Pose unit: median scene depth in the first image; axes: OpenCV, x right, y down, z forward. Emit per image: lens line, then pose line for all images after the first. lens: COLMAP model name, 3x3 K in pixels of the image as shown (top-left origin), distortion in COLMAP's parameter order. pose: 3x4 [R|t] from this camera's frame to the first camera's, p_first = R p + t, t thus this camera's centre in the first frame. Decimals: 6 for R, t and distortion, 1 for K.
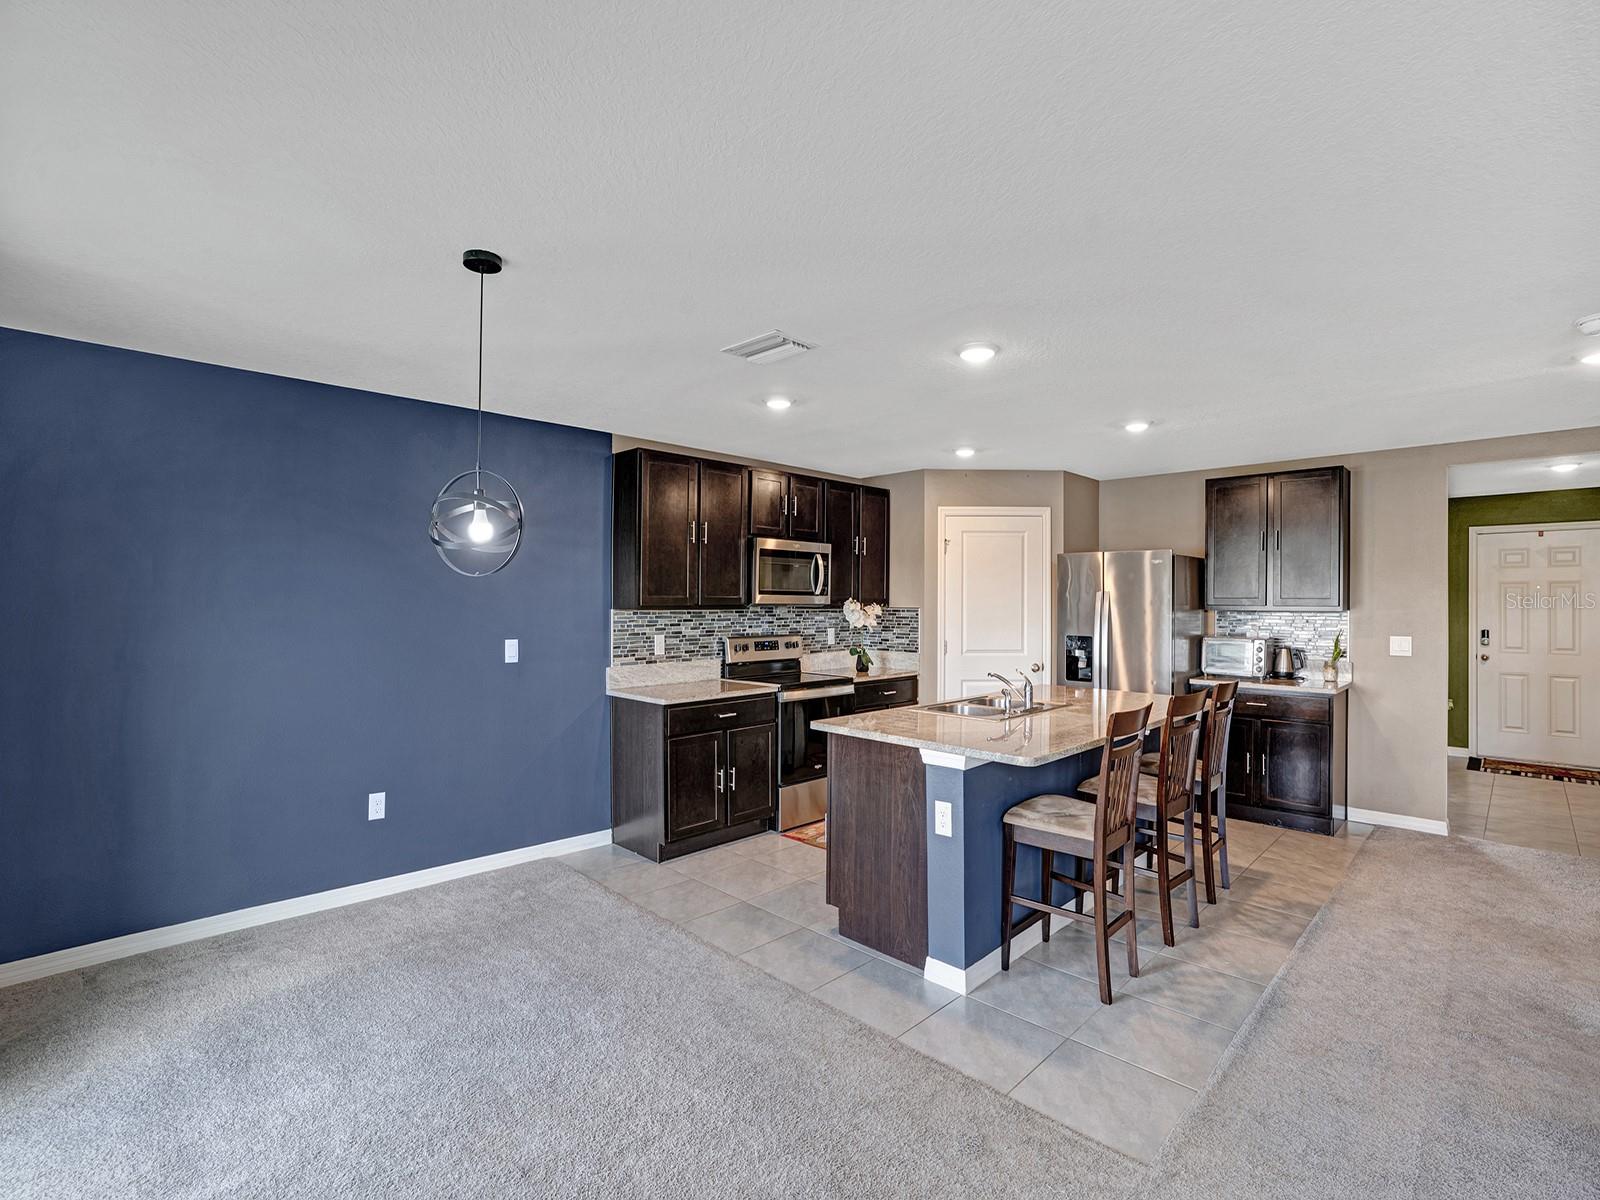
lens RADIAL K [[746.7, 0, 799.5], [0, 746.7, 605.3], [0, 0, 1]] dist [-0.045457, 0.007030]
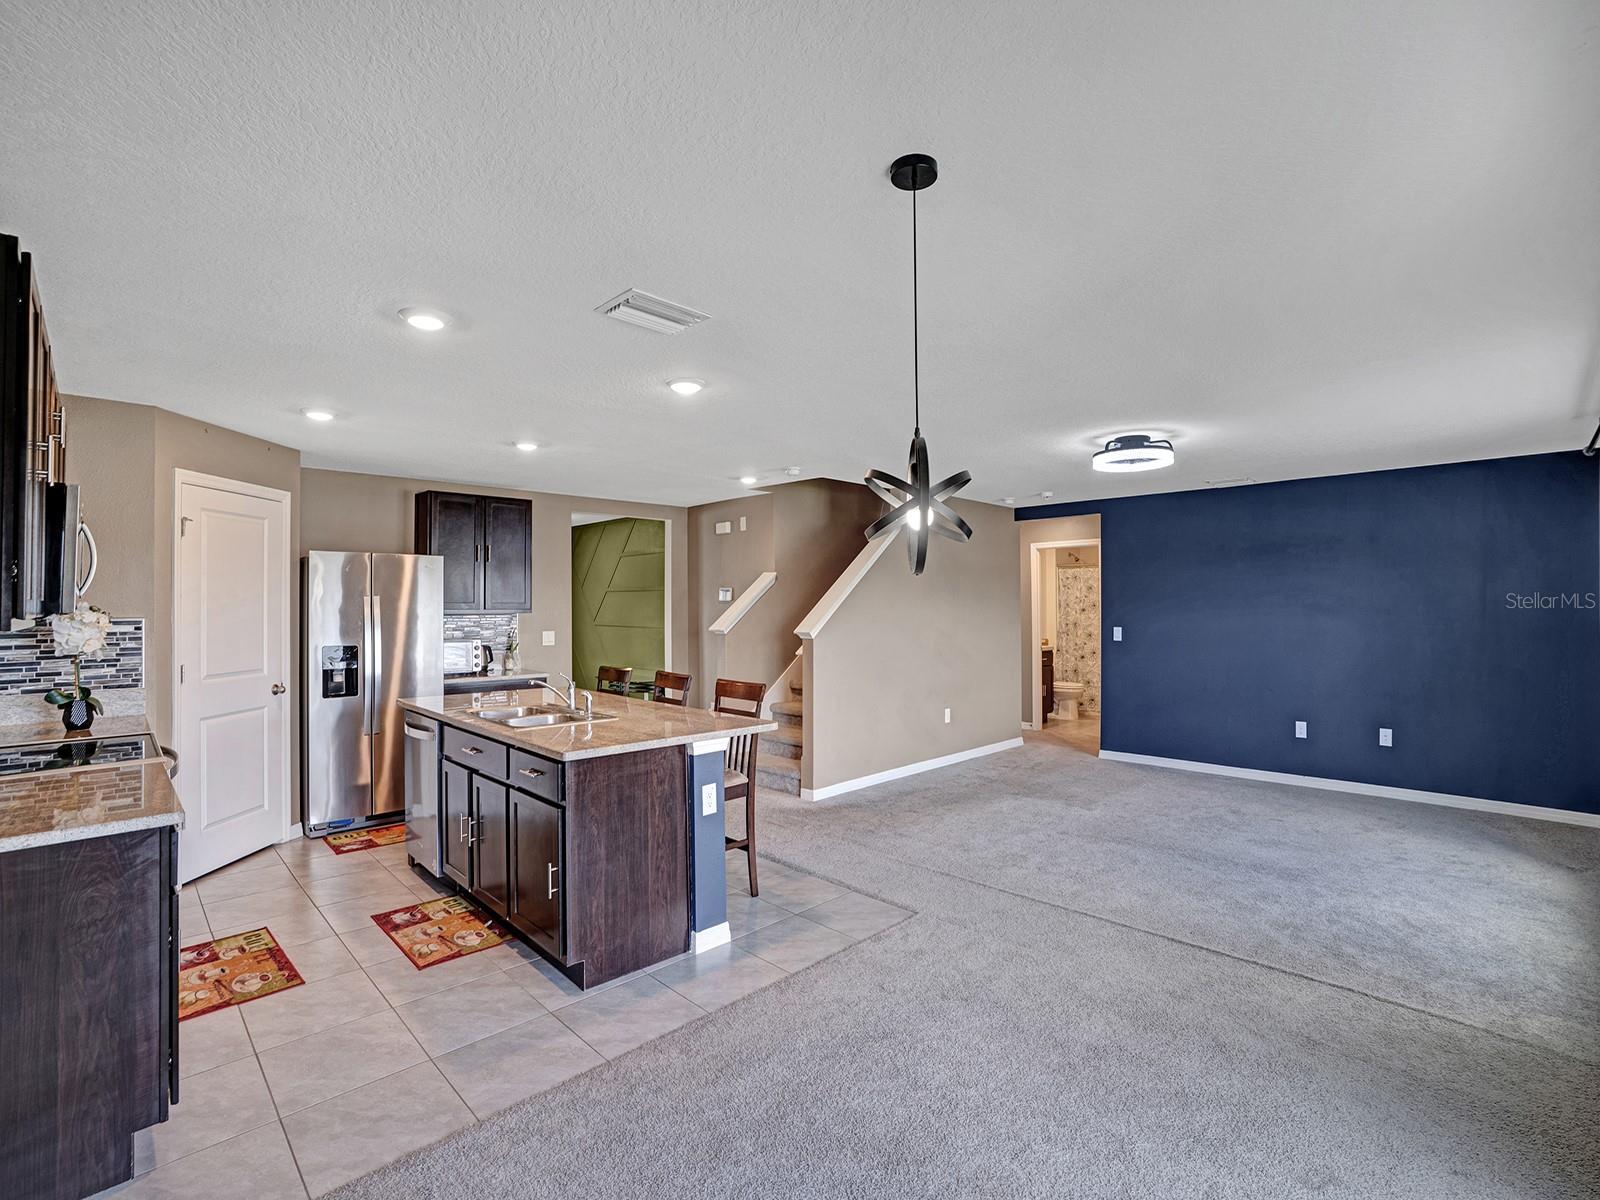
lens RADIAL K [[746.7, 0, 807.4], [0, 746.7, 608.3], [0, 0, 1]] dist [-0.045457, 0.007030]
pose [[0.004733, -0.006430, 0.999968, -0.506060], [0.009136, 0.999938, 0.006387, -0.003773], [-0.999947, 0.009106, 0.004792, 0.460223]]
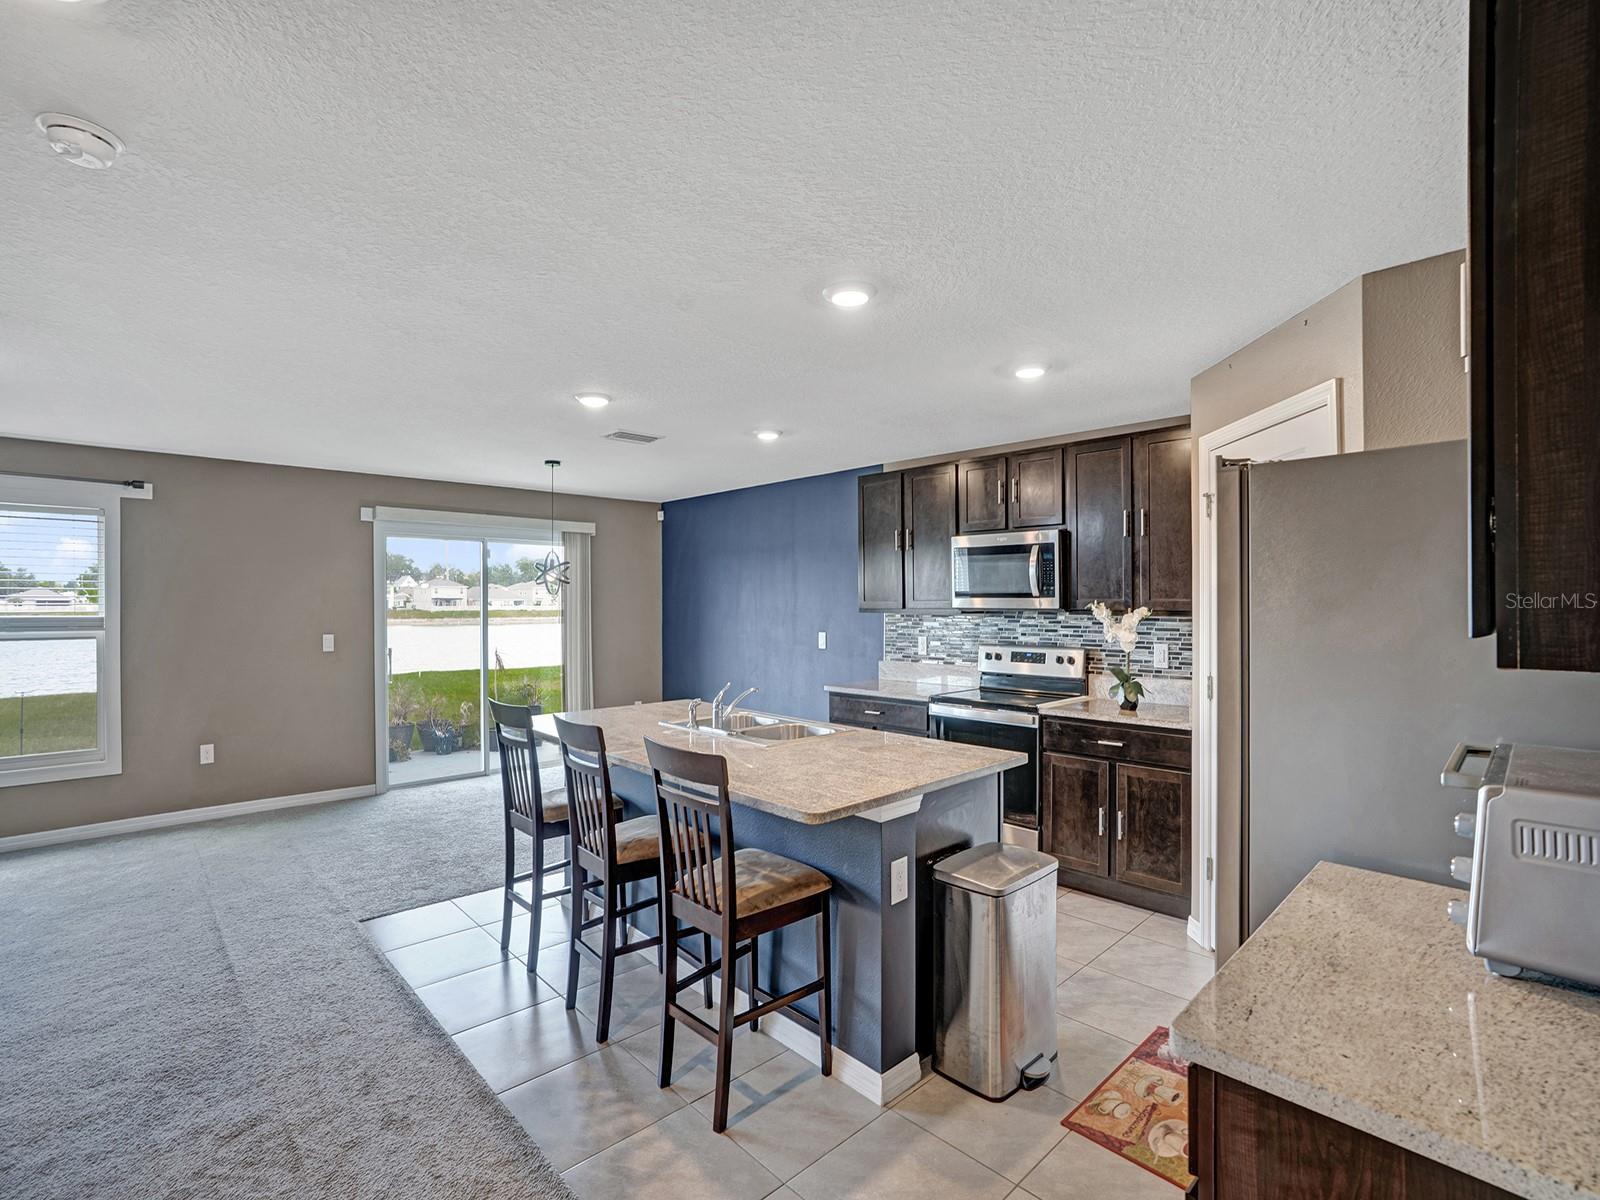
lens RADIAL K [[746.7, 0, 796.1], [0, 746.7, 599.1], [0, 0, 1]] dist [-0.045457, 0.007030]
pose [[-0.023132, -0.006747, -0.999710, 0.820513], [-0.002345, 0.999975, -0.006694, -0.005667], [0.999730, 0.002190, -0.023147, 0.773669]]
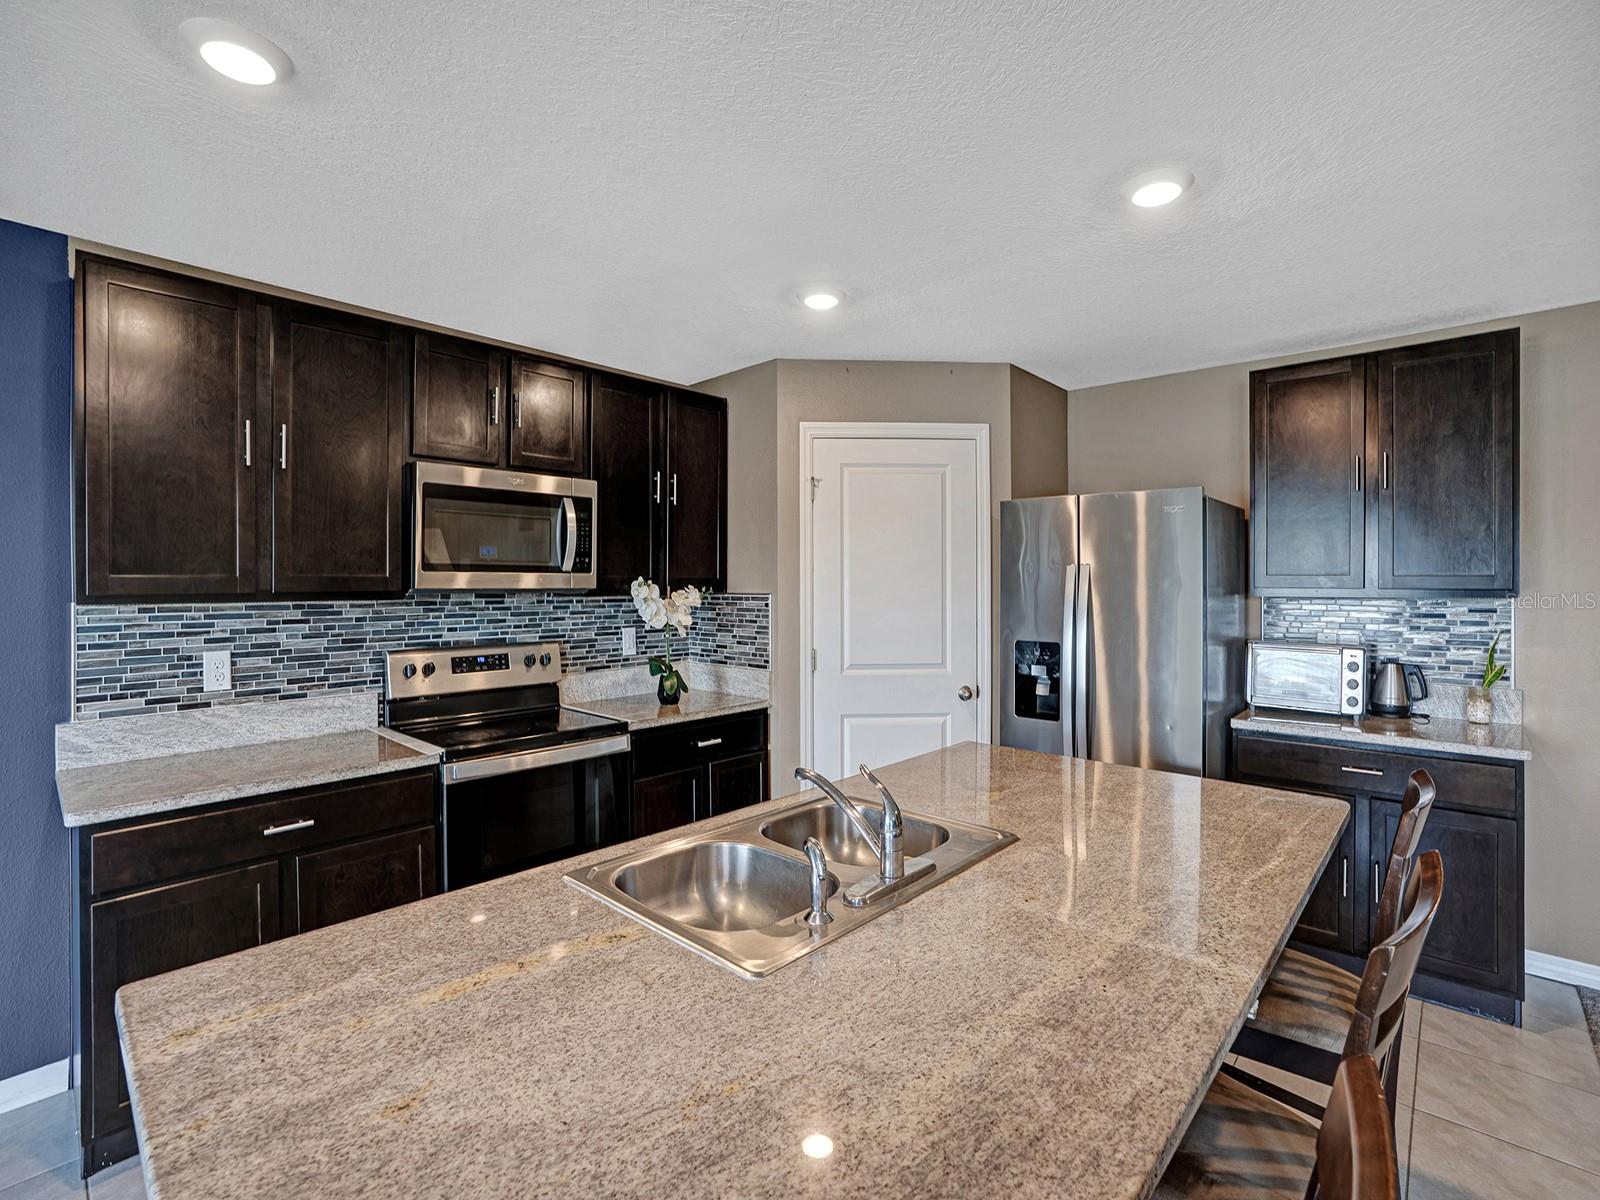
lens RADIAL K [[746.7, 0, 802.1], [0, 746.7, 588.5], [0, 0, 1]] dist [-0.045457, 0.007030]
pose [[0.998888, -0.004245, 0.046951, 0.173321], [0.004056, 0.999983, 0.004107, -0.003194], [-0.046968, -0.003912, 0.998889, 0.446464]]
